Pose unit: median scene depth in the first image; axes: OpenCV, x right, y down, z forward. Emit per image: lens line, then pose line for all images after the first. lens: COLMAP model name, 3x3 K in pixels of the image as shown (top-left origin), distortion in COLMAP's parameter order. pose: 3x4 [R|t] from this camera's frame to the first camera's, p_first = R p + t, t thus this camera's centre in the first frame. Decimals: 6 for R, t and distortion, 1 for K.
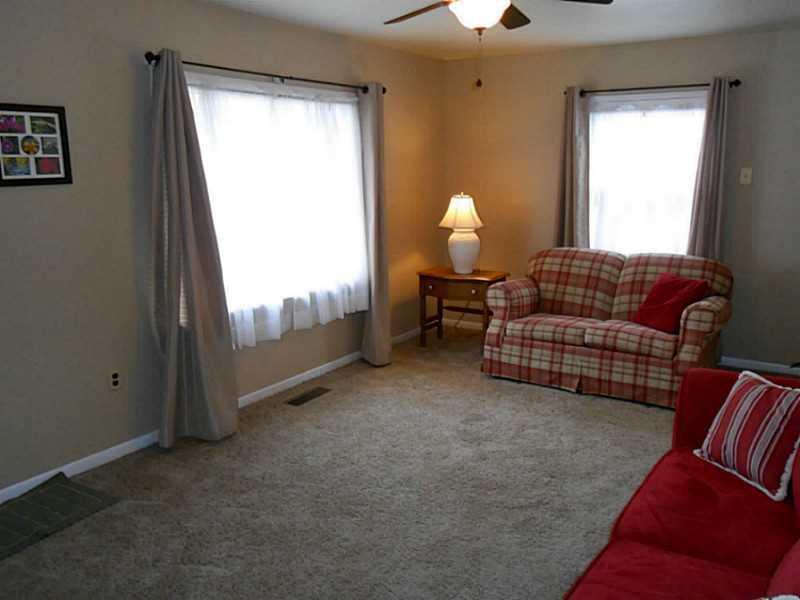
lens RADIAL K [[696.5, 0, 400.0], [0, 696.5, 300.0], [0, 0, 1]] dist [0.016393, 0.011135]
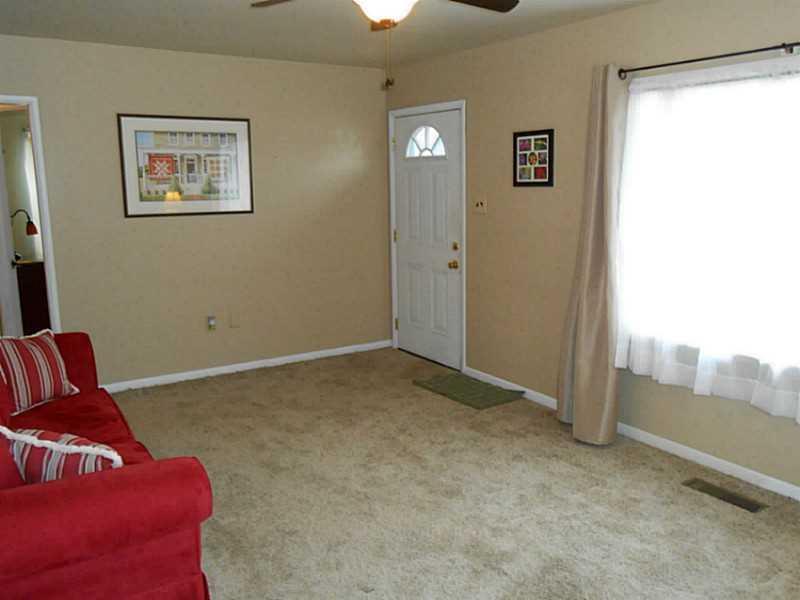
lens RADIAL K [[696.5, 0, 400.0], [0, 696.5, 300.0], [0, 0, 1]] dist [0.016393, 0.011135]
pose [[-0.409744, 0.167989, -0.896599, 0.636820], [-0.171981, 0.951044, 0.256785, -0.185362], [0.895842, 0.259414, -0.360794, 0.939626]]
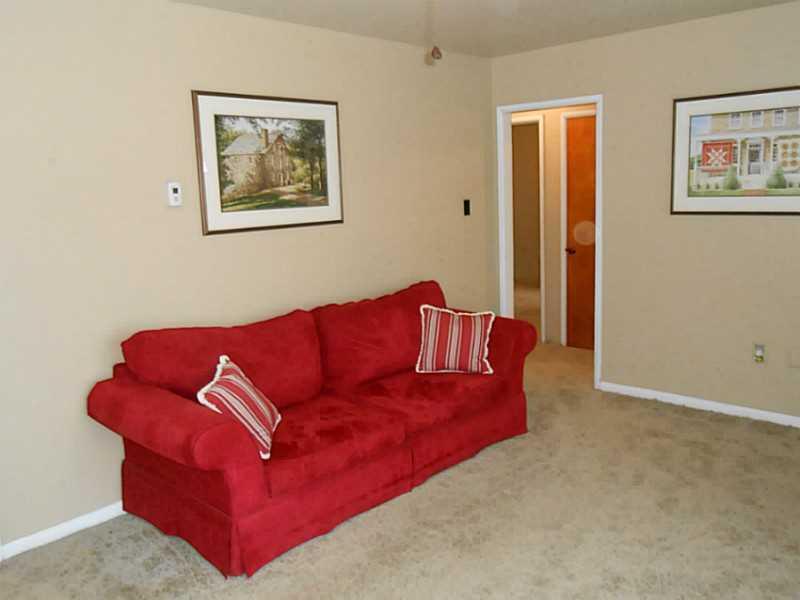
lens RADIAL K [[696.5, 0, 400.0], [0, 696.5, 300.0], [0, 0, 1]] dist [0.016393, 0.011135]
pose [[-0.983509, 0.008821, 0.180642, 0.024970], [0.075023, 0.928720, 0.363112, -0.227997], [-0.164563, 0.370676, -0.914067, 1.135820]]
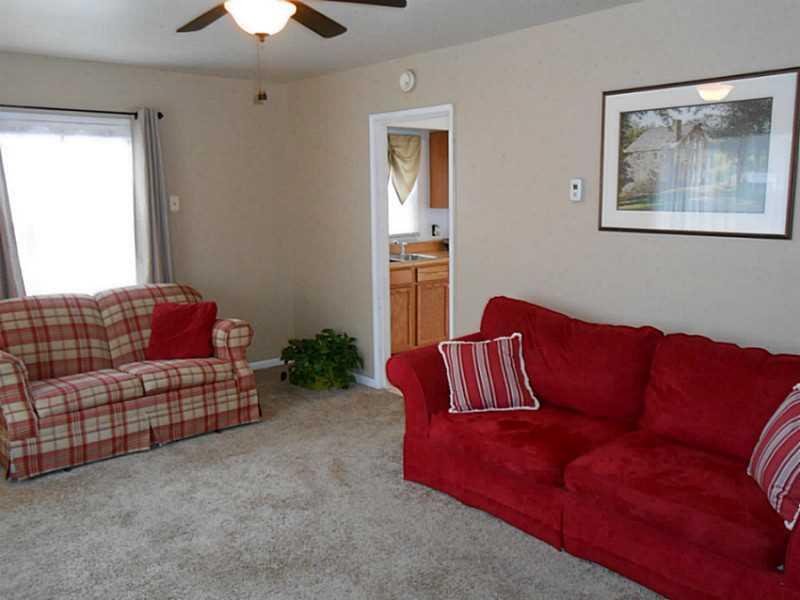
lens RADIAL K [[706.0, 0, 400.0], [0, 706.0, 300.0], [0, 0, 1]] dist [0.035737, 0.011786]
pose [[0.284532, -0.150693, 0.946749, -0.484476], [0.201582, 0.974894, 0.094590, -0.073178], [-0.937233, 0.163934, 0.307766, 0.402783]]
